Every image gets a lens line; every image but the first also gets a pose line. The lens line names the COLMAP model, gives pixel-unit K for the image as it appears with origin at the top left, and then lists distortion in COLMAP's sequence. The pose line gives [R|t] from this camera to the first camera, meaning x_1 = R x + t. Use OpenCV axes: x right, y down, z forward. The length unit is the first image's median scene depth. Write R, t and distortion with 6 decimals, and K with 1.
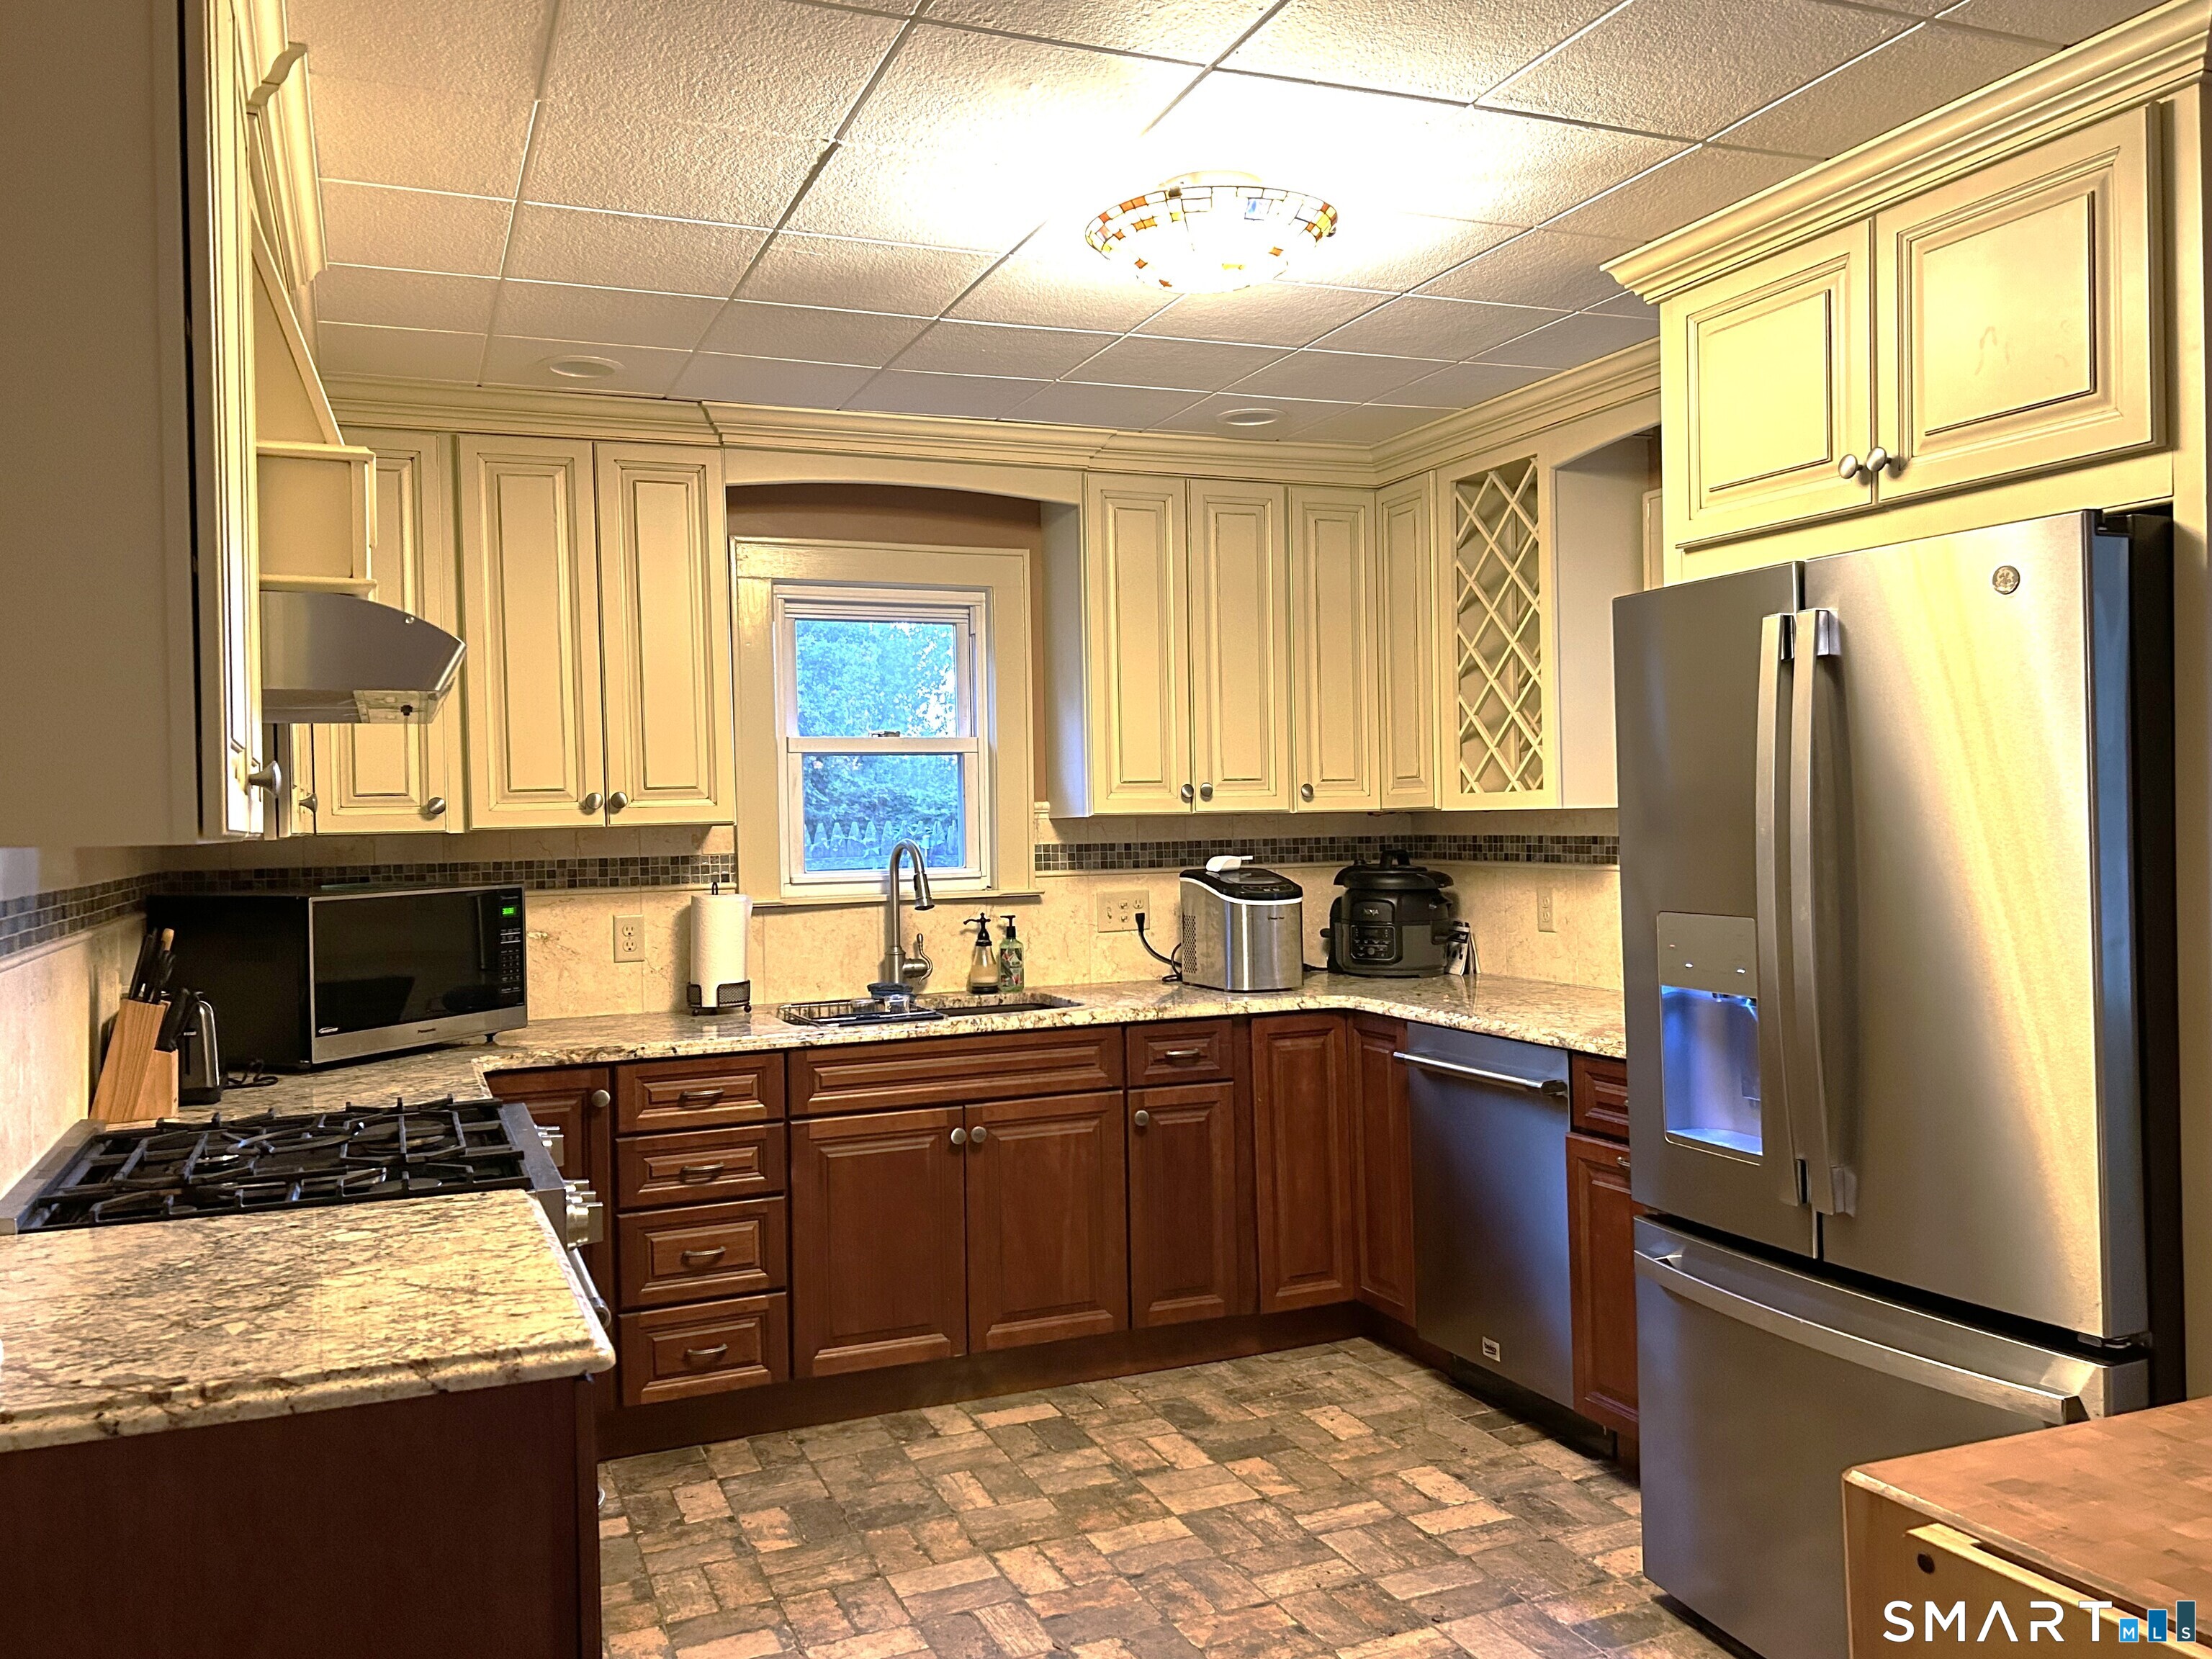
lens RADIAL K [[1699.6, 0, 1094.2], [0, 1699.6, 833.3], [0, 0, 1]] dist [0.007169, -0.003078]
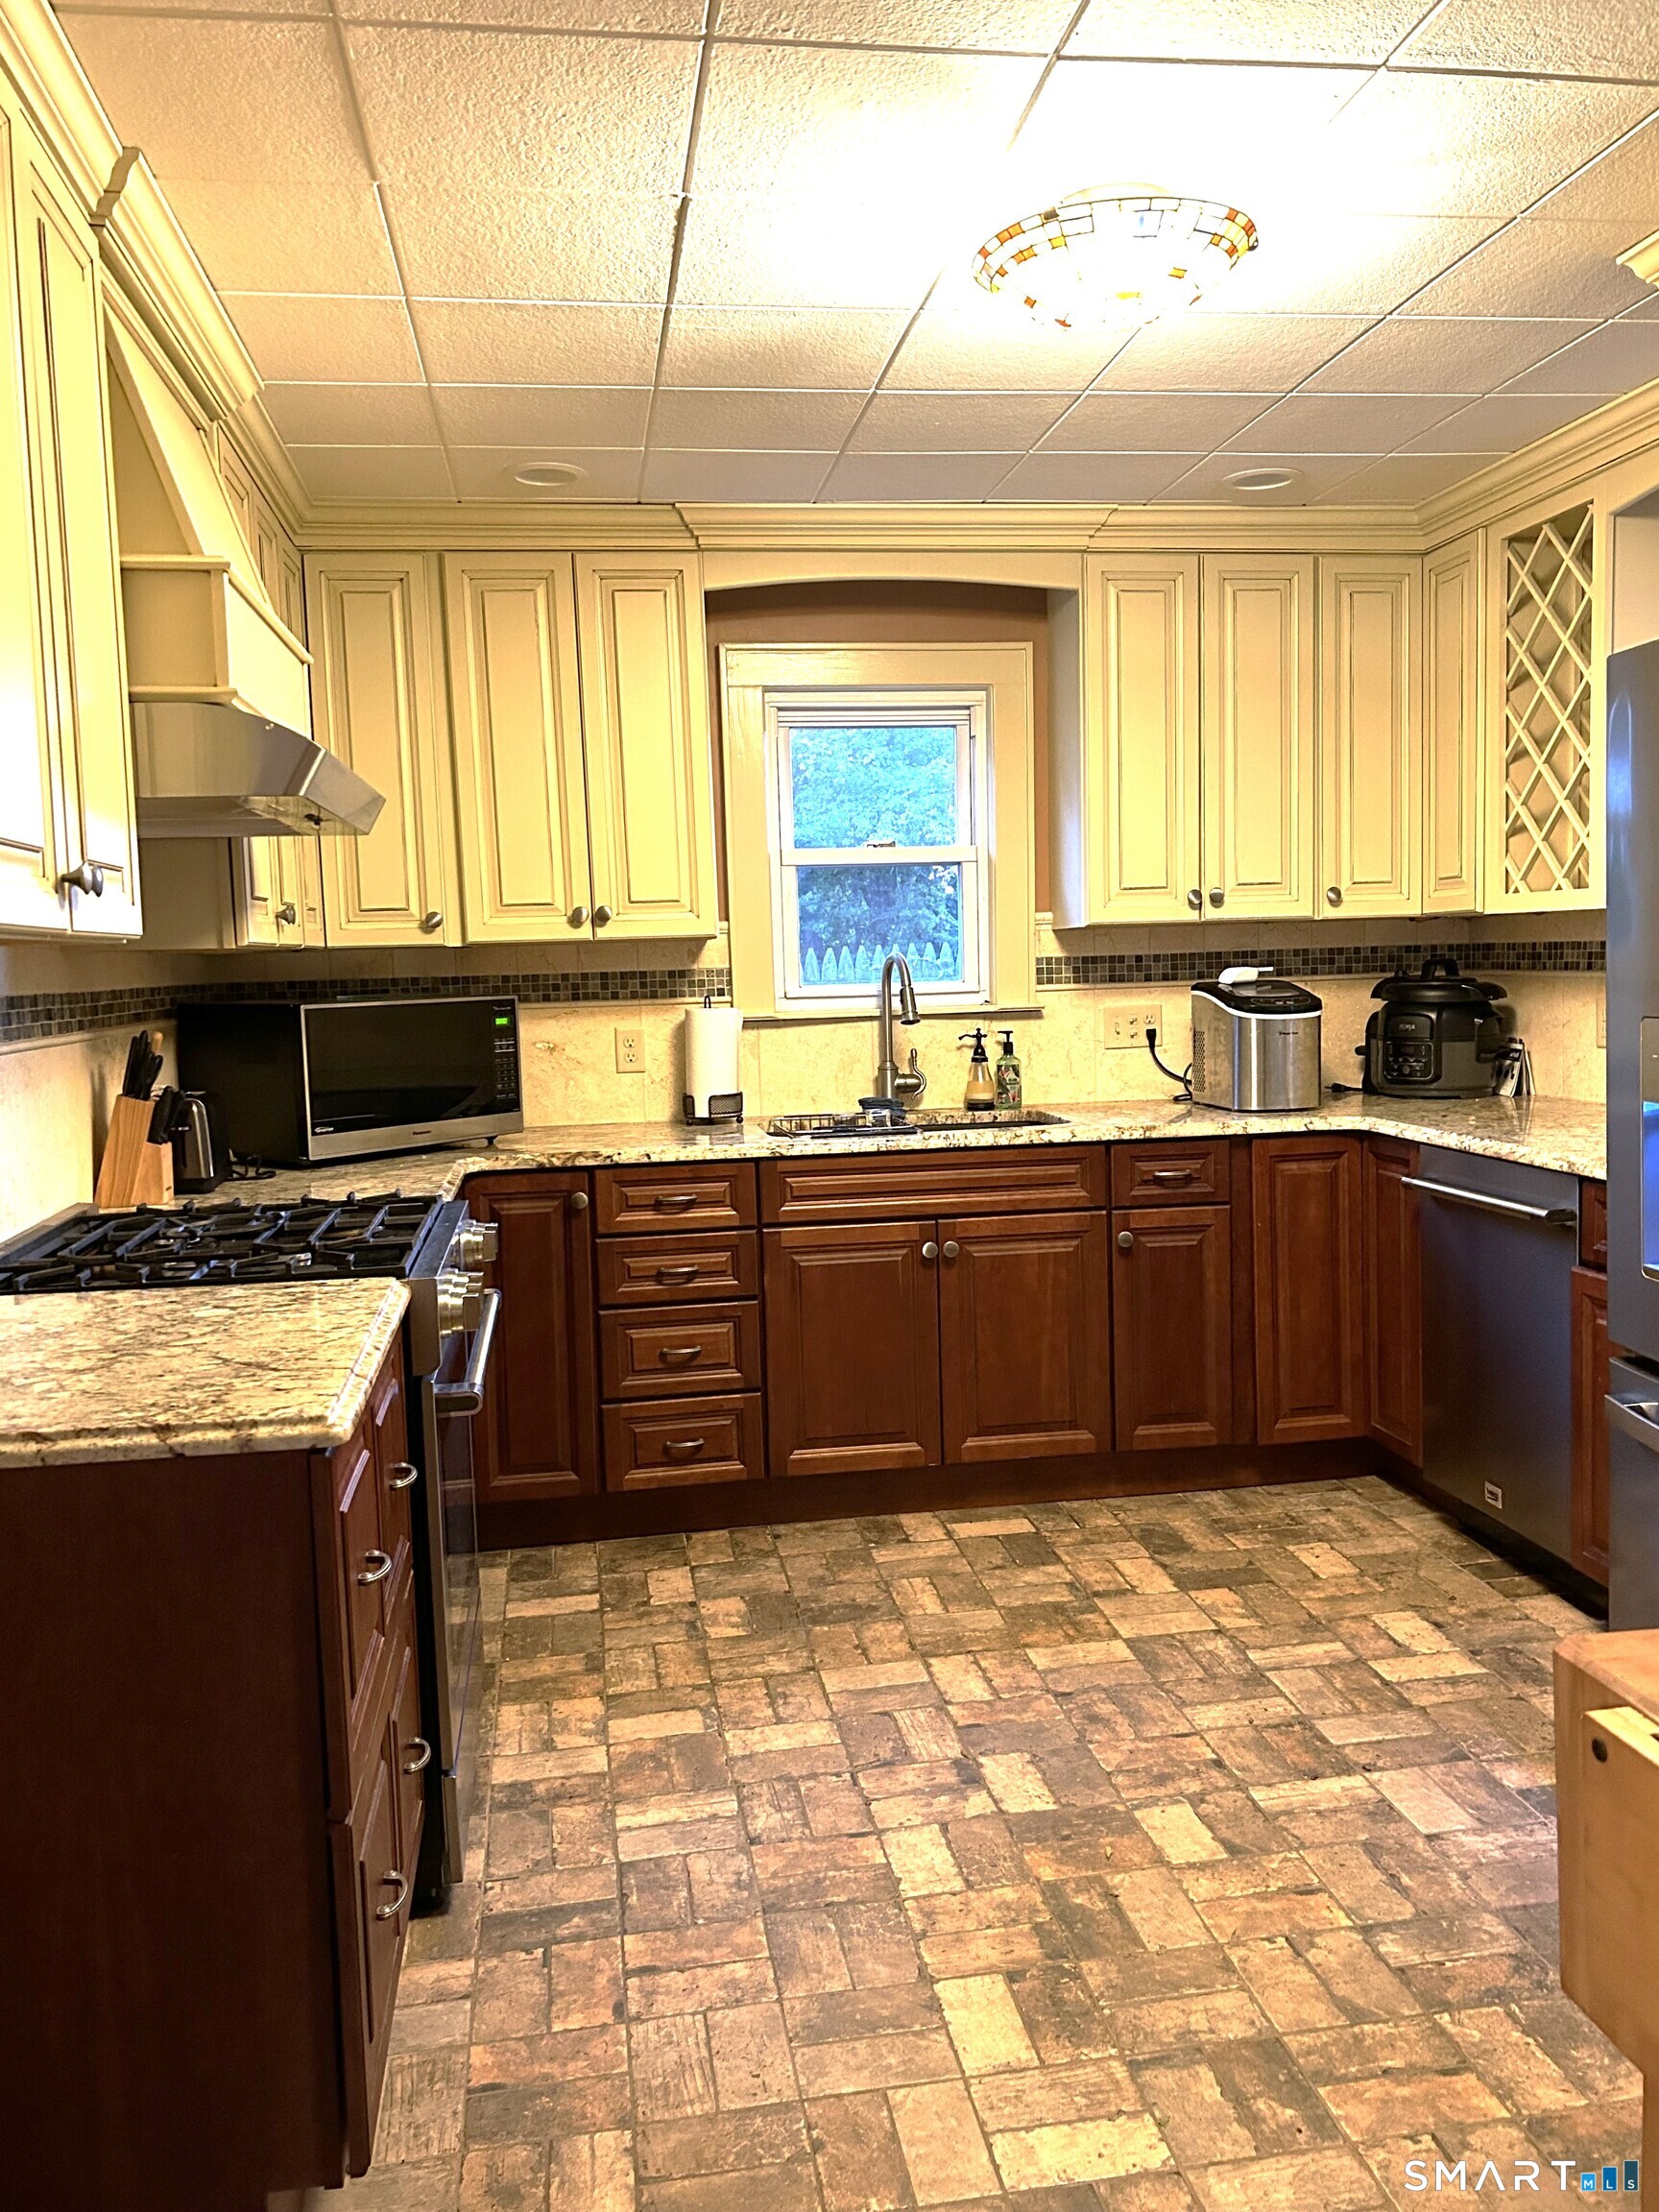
lens RADIAL K [[1697.0, 0, 837.1], [0, 1697.0, 1111.7], [0, 0, 1]] dist [0.008484, -0.014326]
pose [[0.971862, 0.014175, -0.235123, 0.112533], [0.006988, 0.996013, 0.088933, 0.011608], [0.235446, -0.088074, 0.967888, 0.043784]]
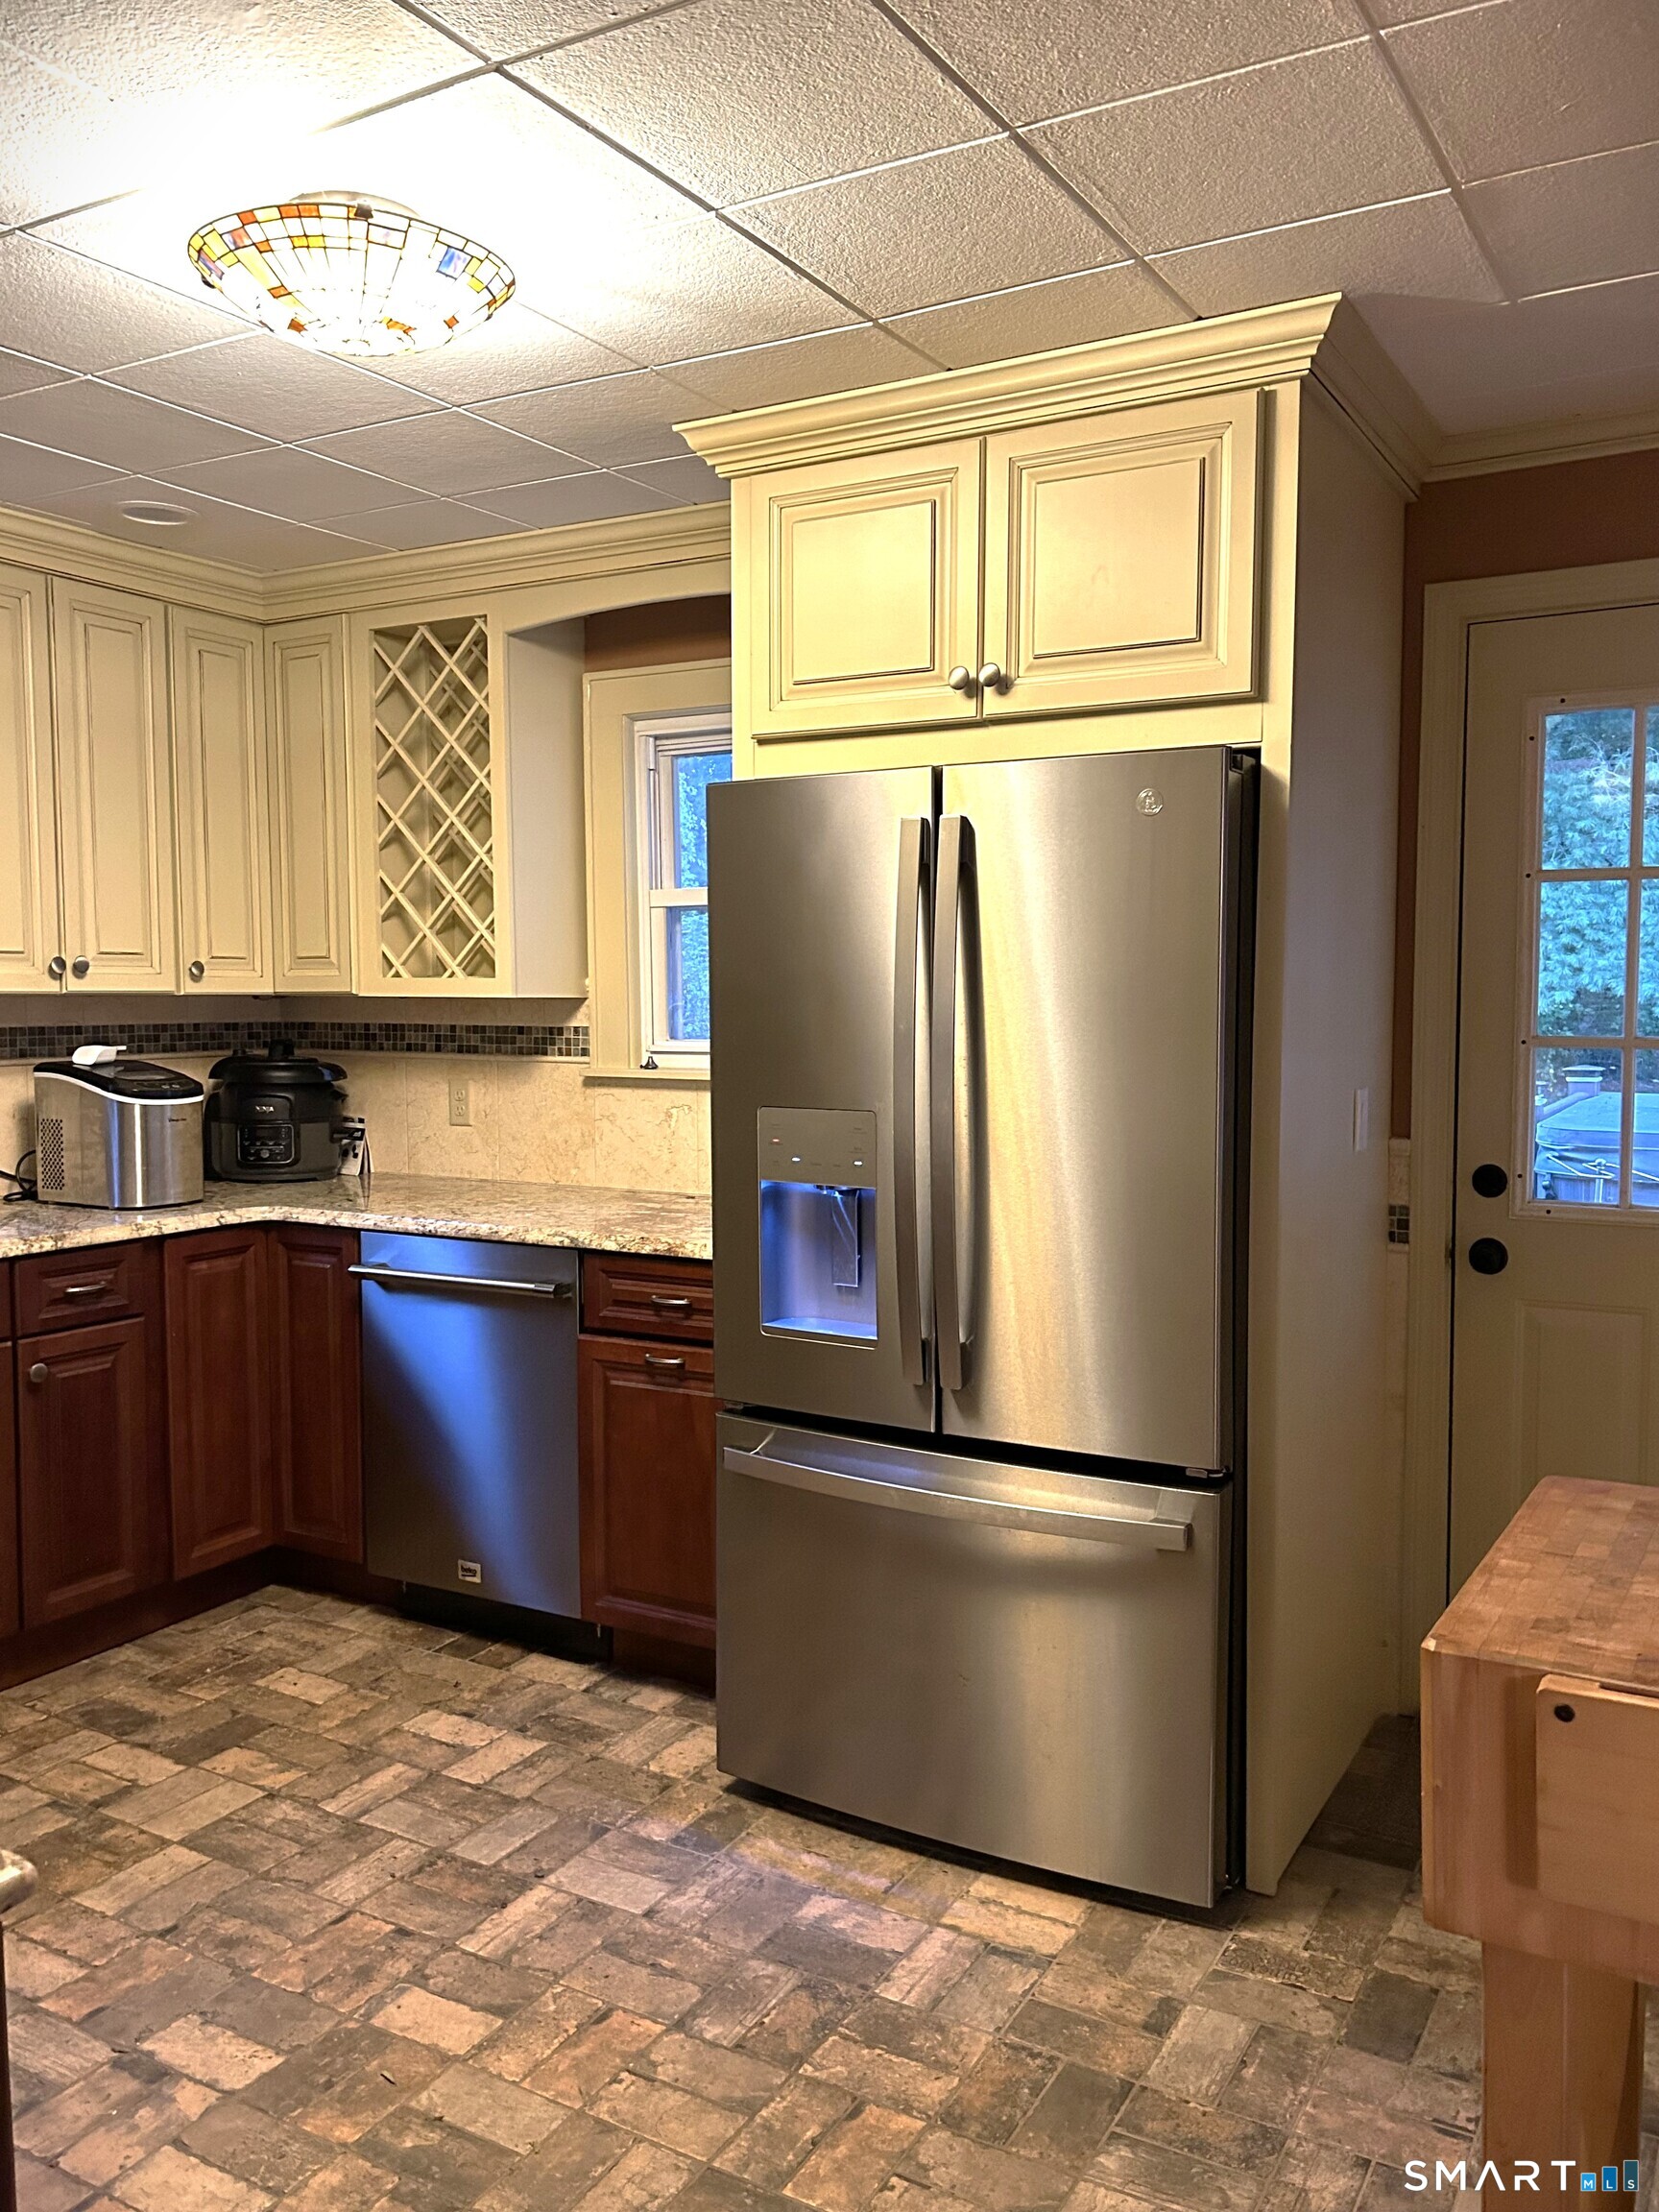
lens RADIAL K [[1705.0, 0, 829.5], [0, 1705.0, 1106.0], [0, 0, 1]] dist [0.037210, -0.036358]
pose [[0.796520, -0.018960, 0.604314, -0.195652], [-0.012480, 0.998780, 0.047786, -0.001904], [-0.604483, -0.045604, 0.795312, 0.155110]]
